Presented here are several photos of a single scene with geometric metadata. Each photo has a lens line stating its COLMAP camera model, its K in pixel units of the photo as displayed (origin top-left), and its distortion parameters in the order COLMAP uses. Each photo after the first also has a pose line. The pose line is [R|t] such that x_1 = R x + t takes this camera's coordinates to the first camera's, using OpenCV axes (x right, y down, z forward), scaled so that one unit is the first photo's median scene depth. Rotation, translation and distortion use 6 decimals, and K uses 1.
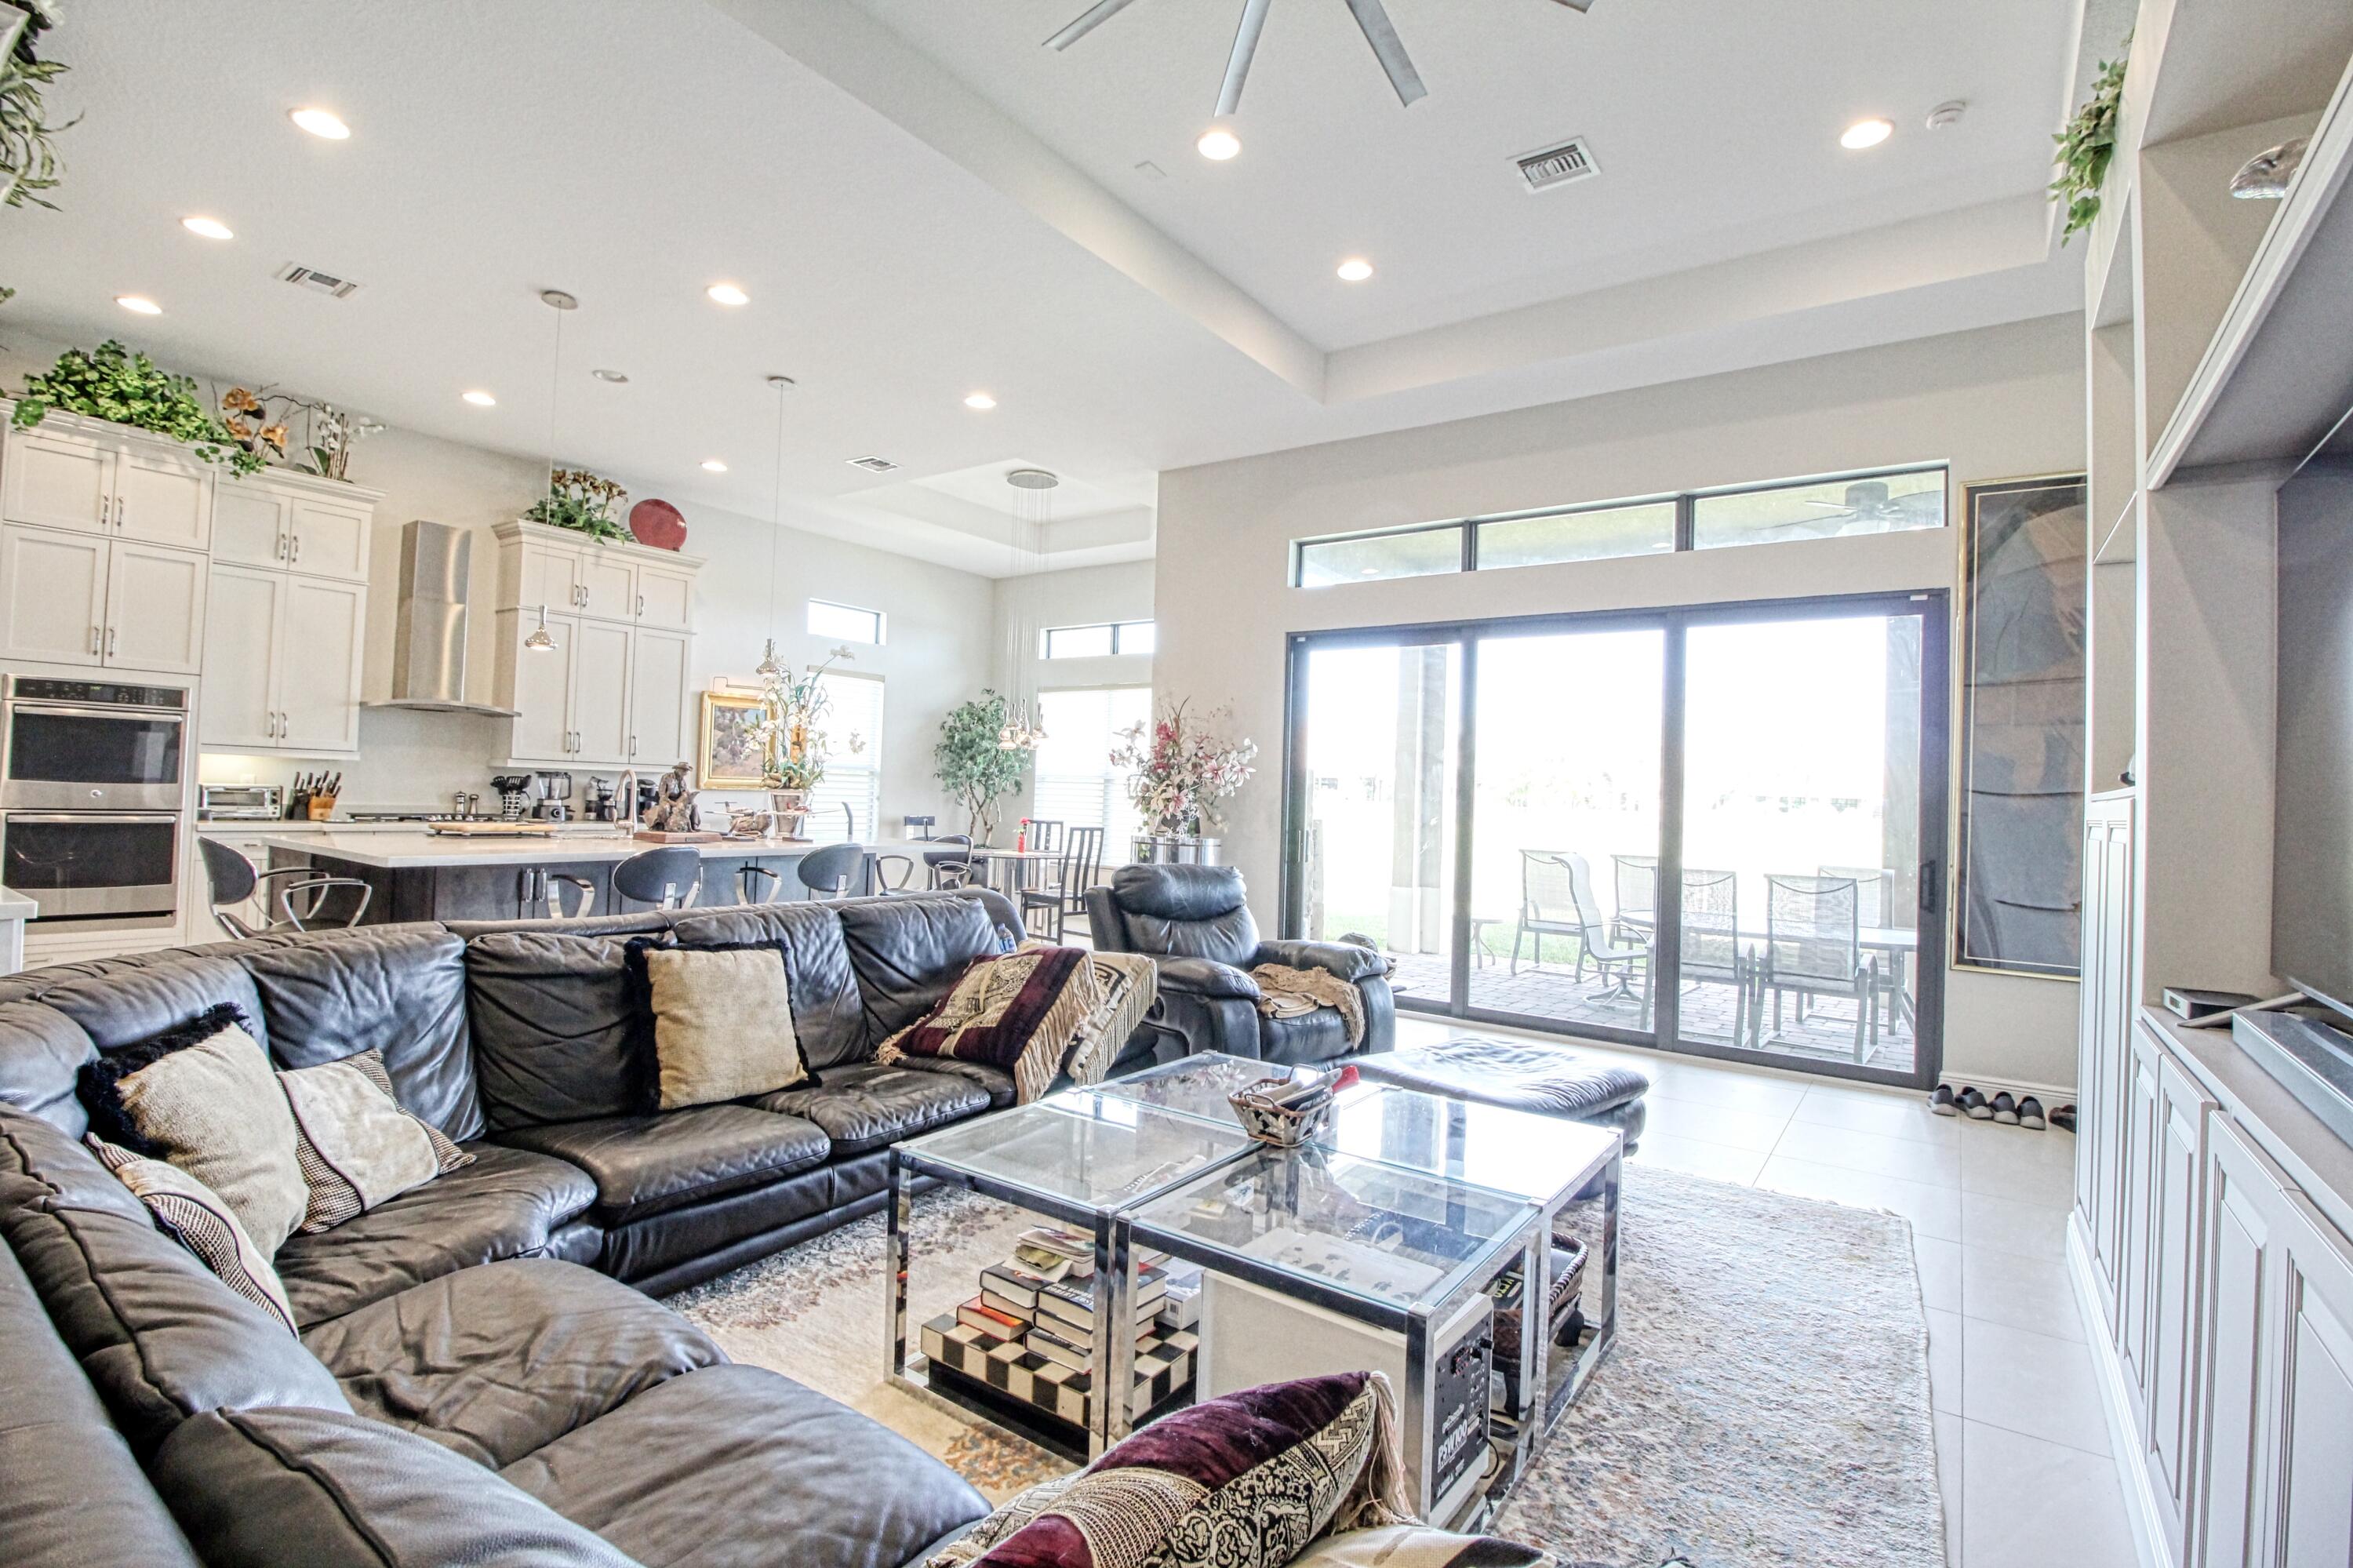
lens RADIAL K [[1086.8, 0, 1180.6], [0, 1086.8, 767.7], [0, 0, 1]] dist [-0.001540, -0.011732]
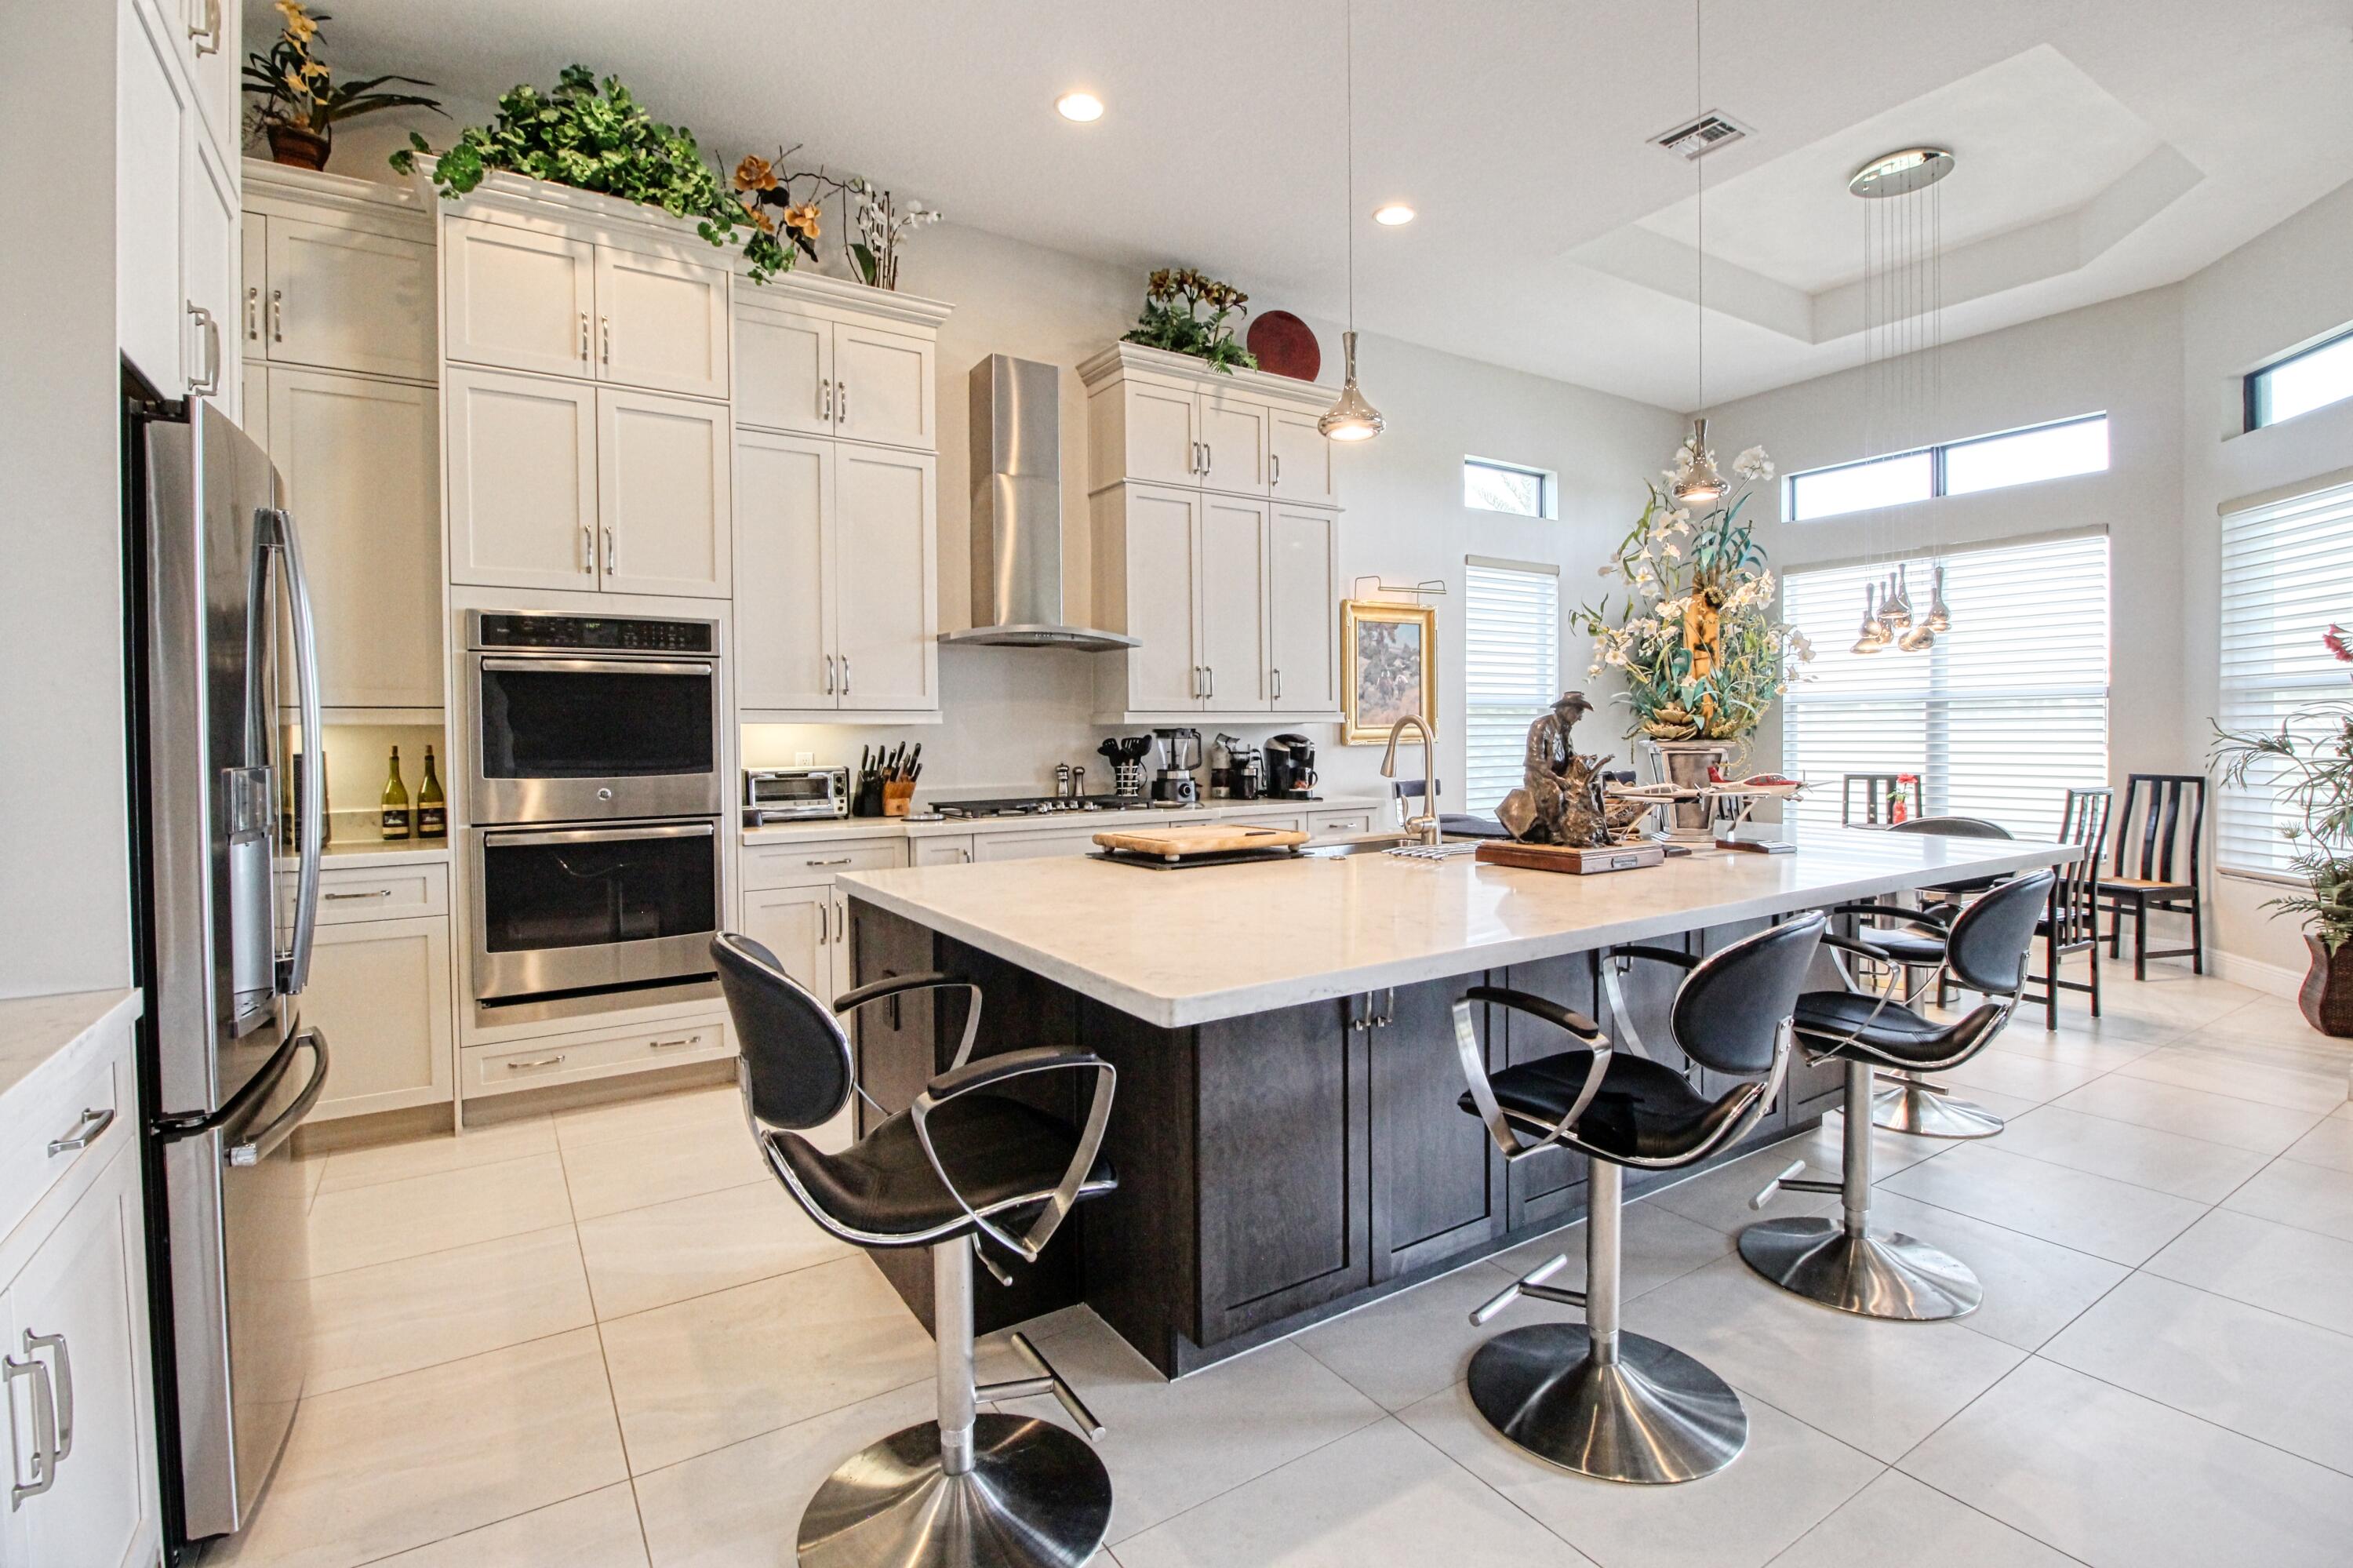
lens RADIAL K [[1086.8, 0, 1193.8], [0, 1086.8, 758.0], [0, 0, 1]] dist [-0.001540, -0.011732]
pose [[0.931706, -0.035746, -0.361449, -0.382720], [0.051884, 0.998038, 0.035038, -0.001198], [0.359488, -0.051399, 0.931733, 0.442900]]
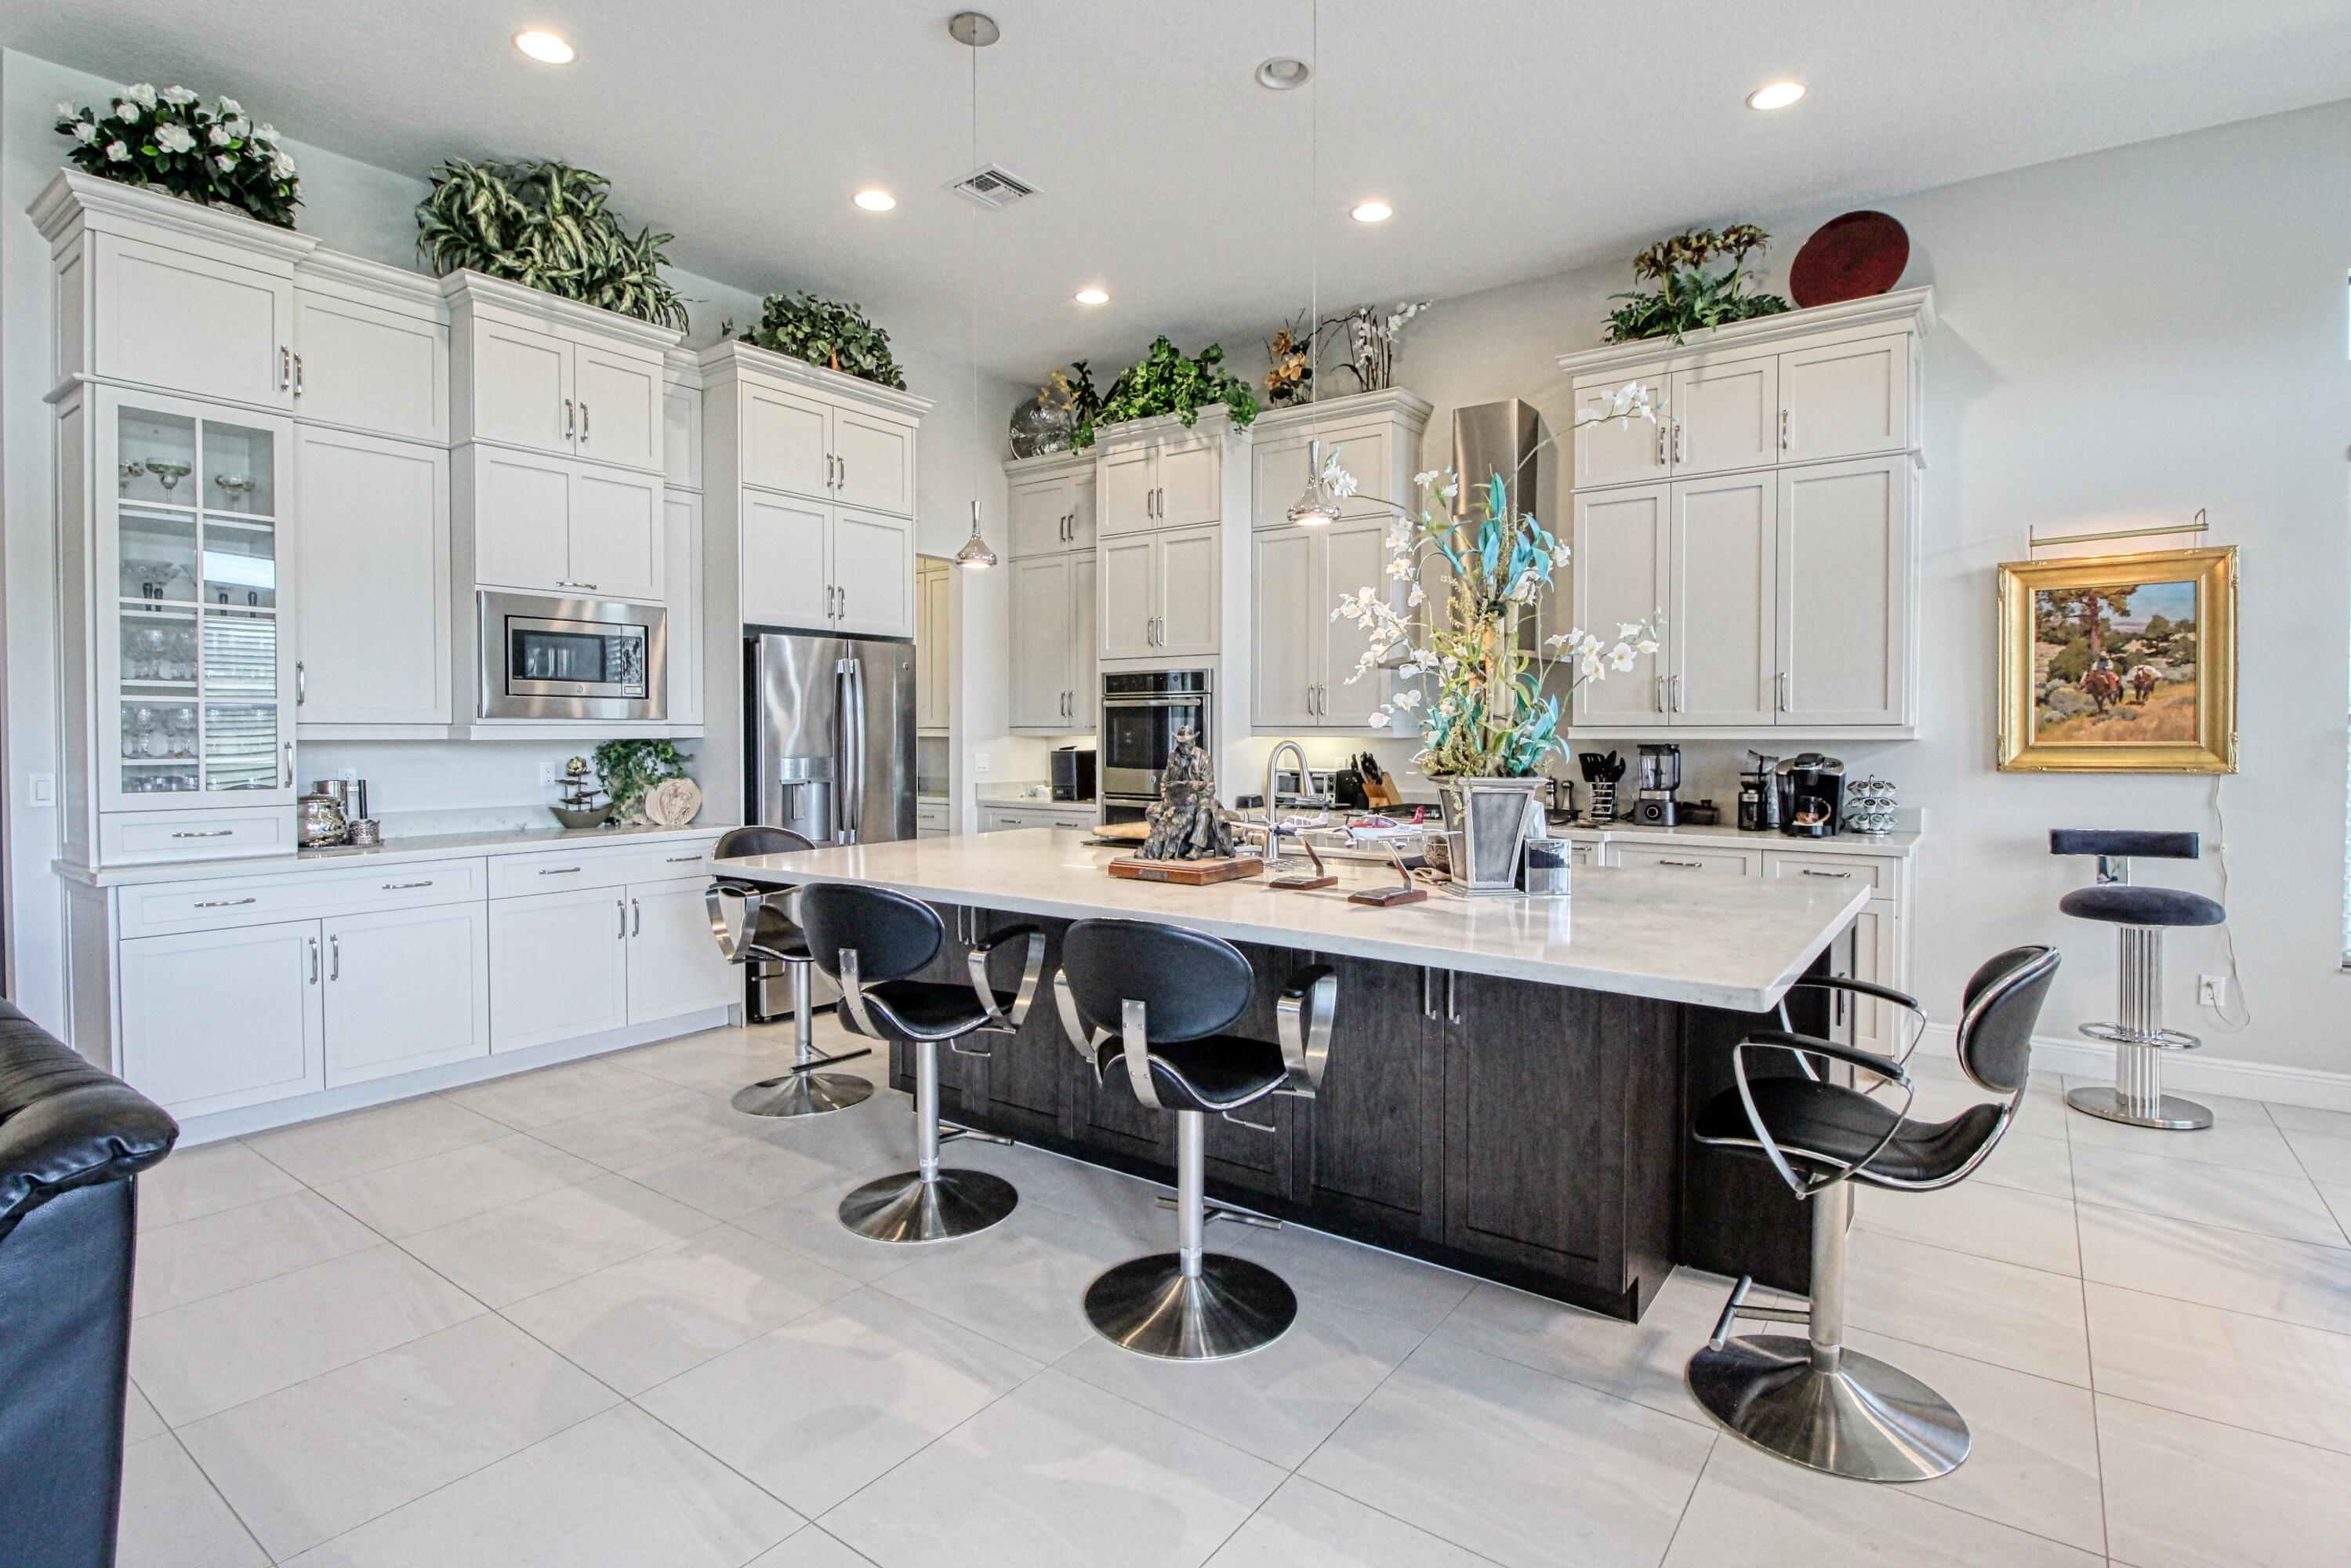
lens RADIAL K [[1143.5, 0, 1182.1], [0, 1143.5, 758.3], [0, 0, 1]] dist [-0.005089, -0.008384]
pose [[-0.007442, -0.011644, -0.999905, 0.078796], [0.025677, 0.999600, -0.011831, 0.014530], [0.999643, -0.025762, -0.007140, 0.862306]]
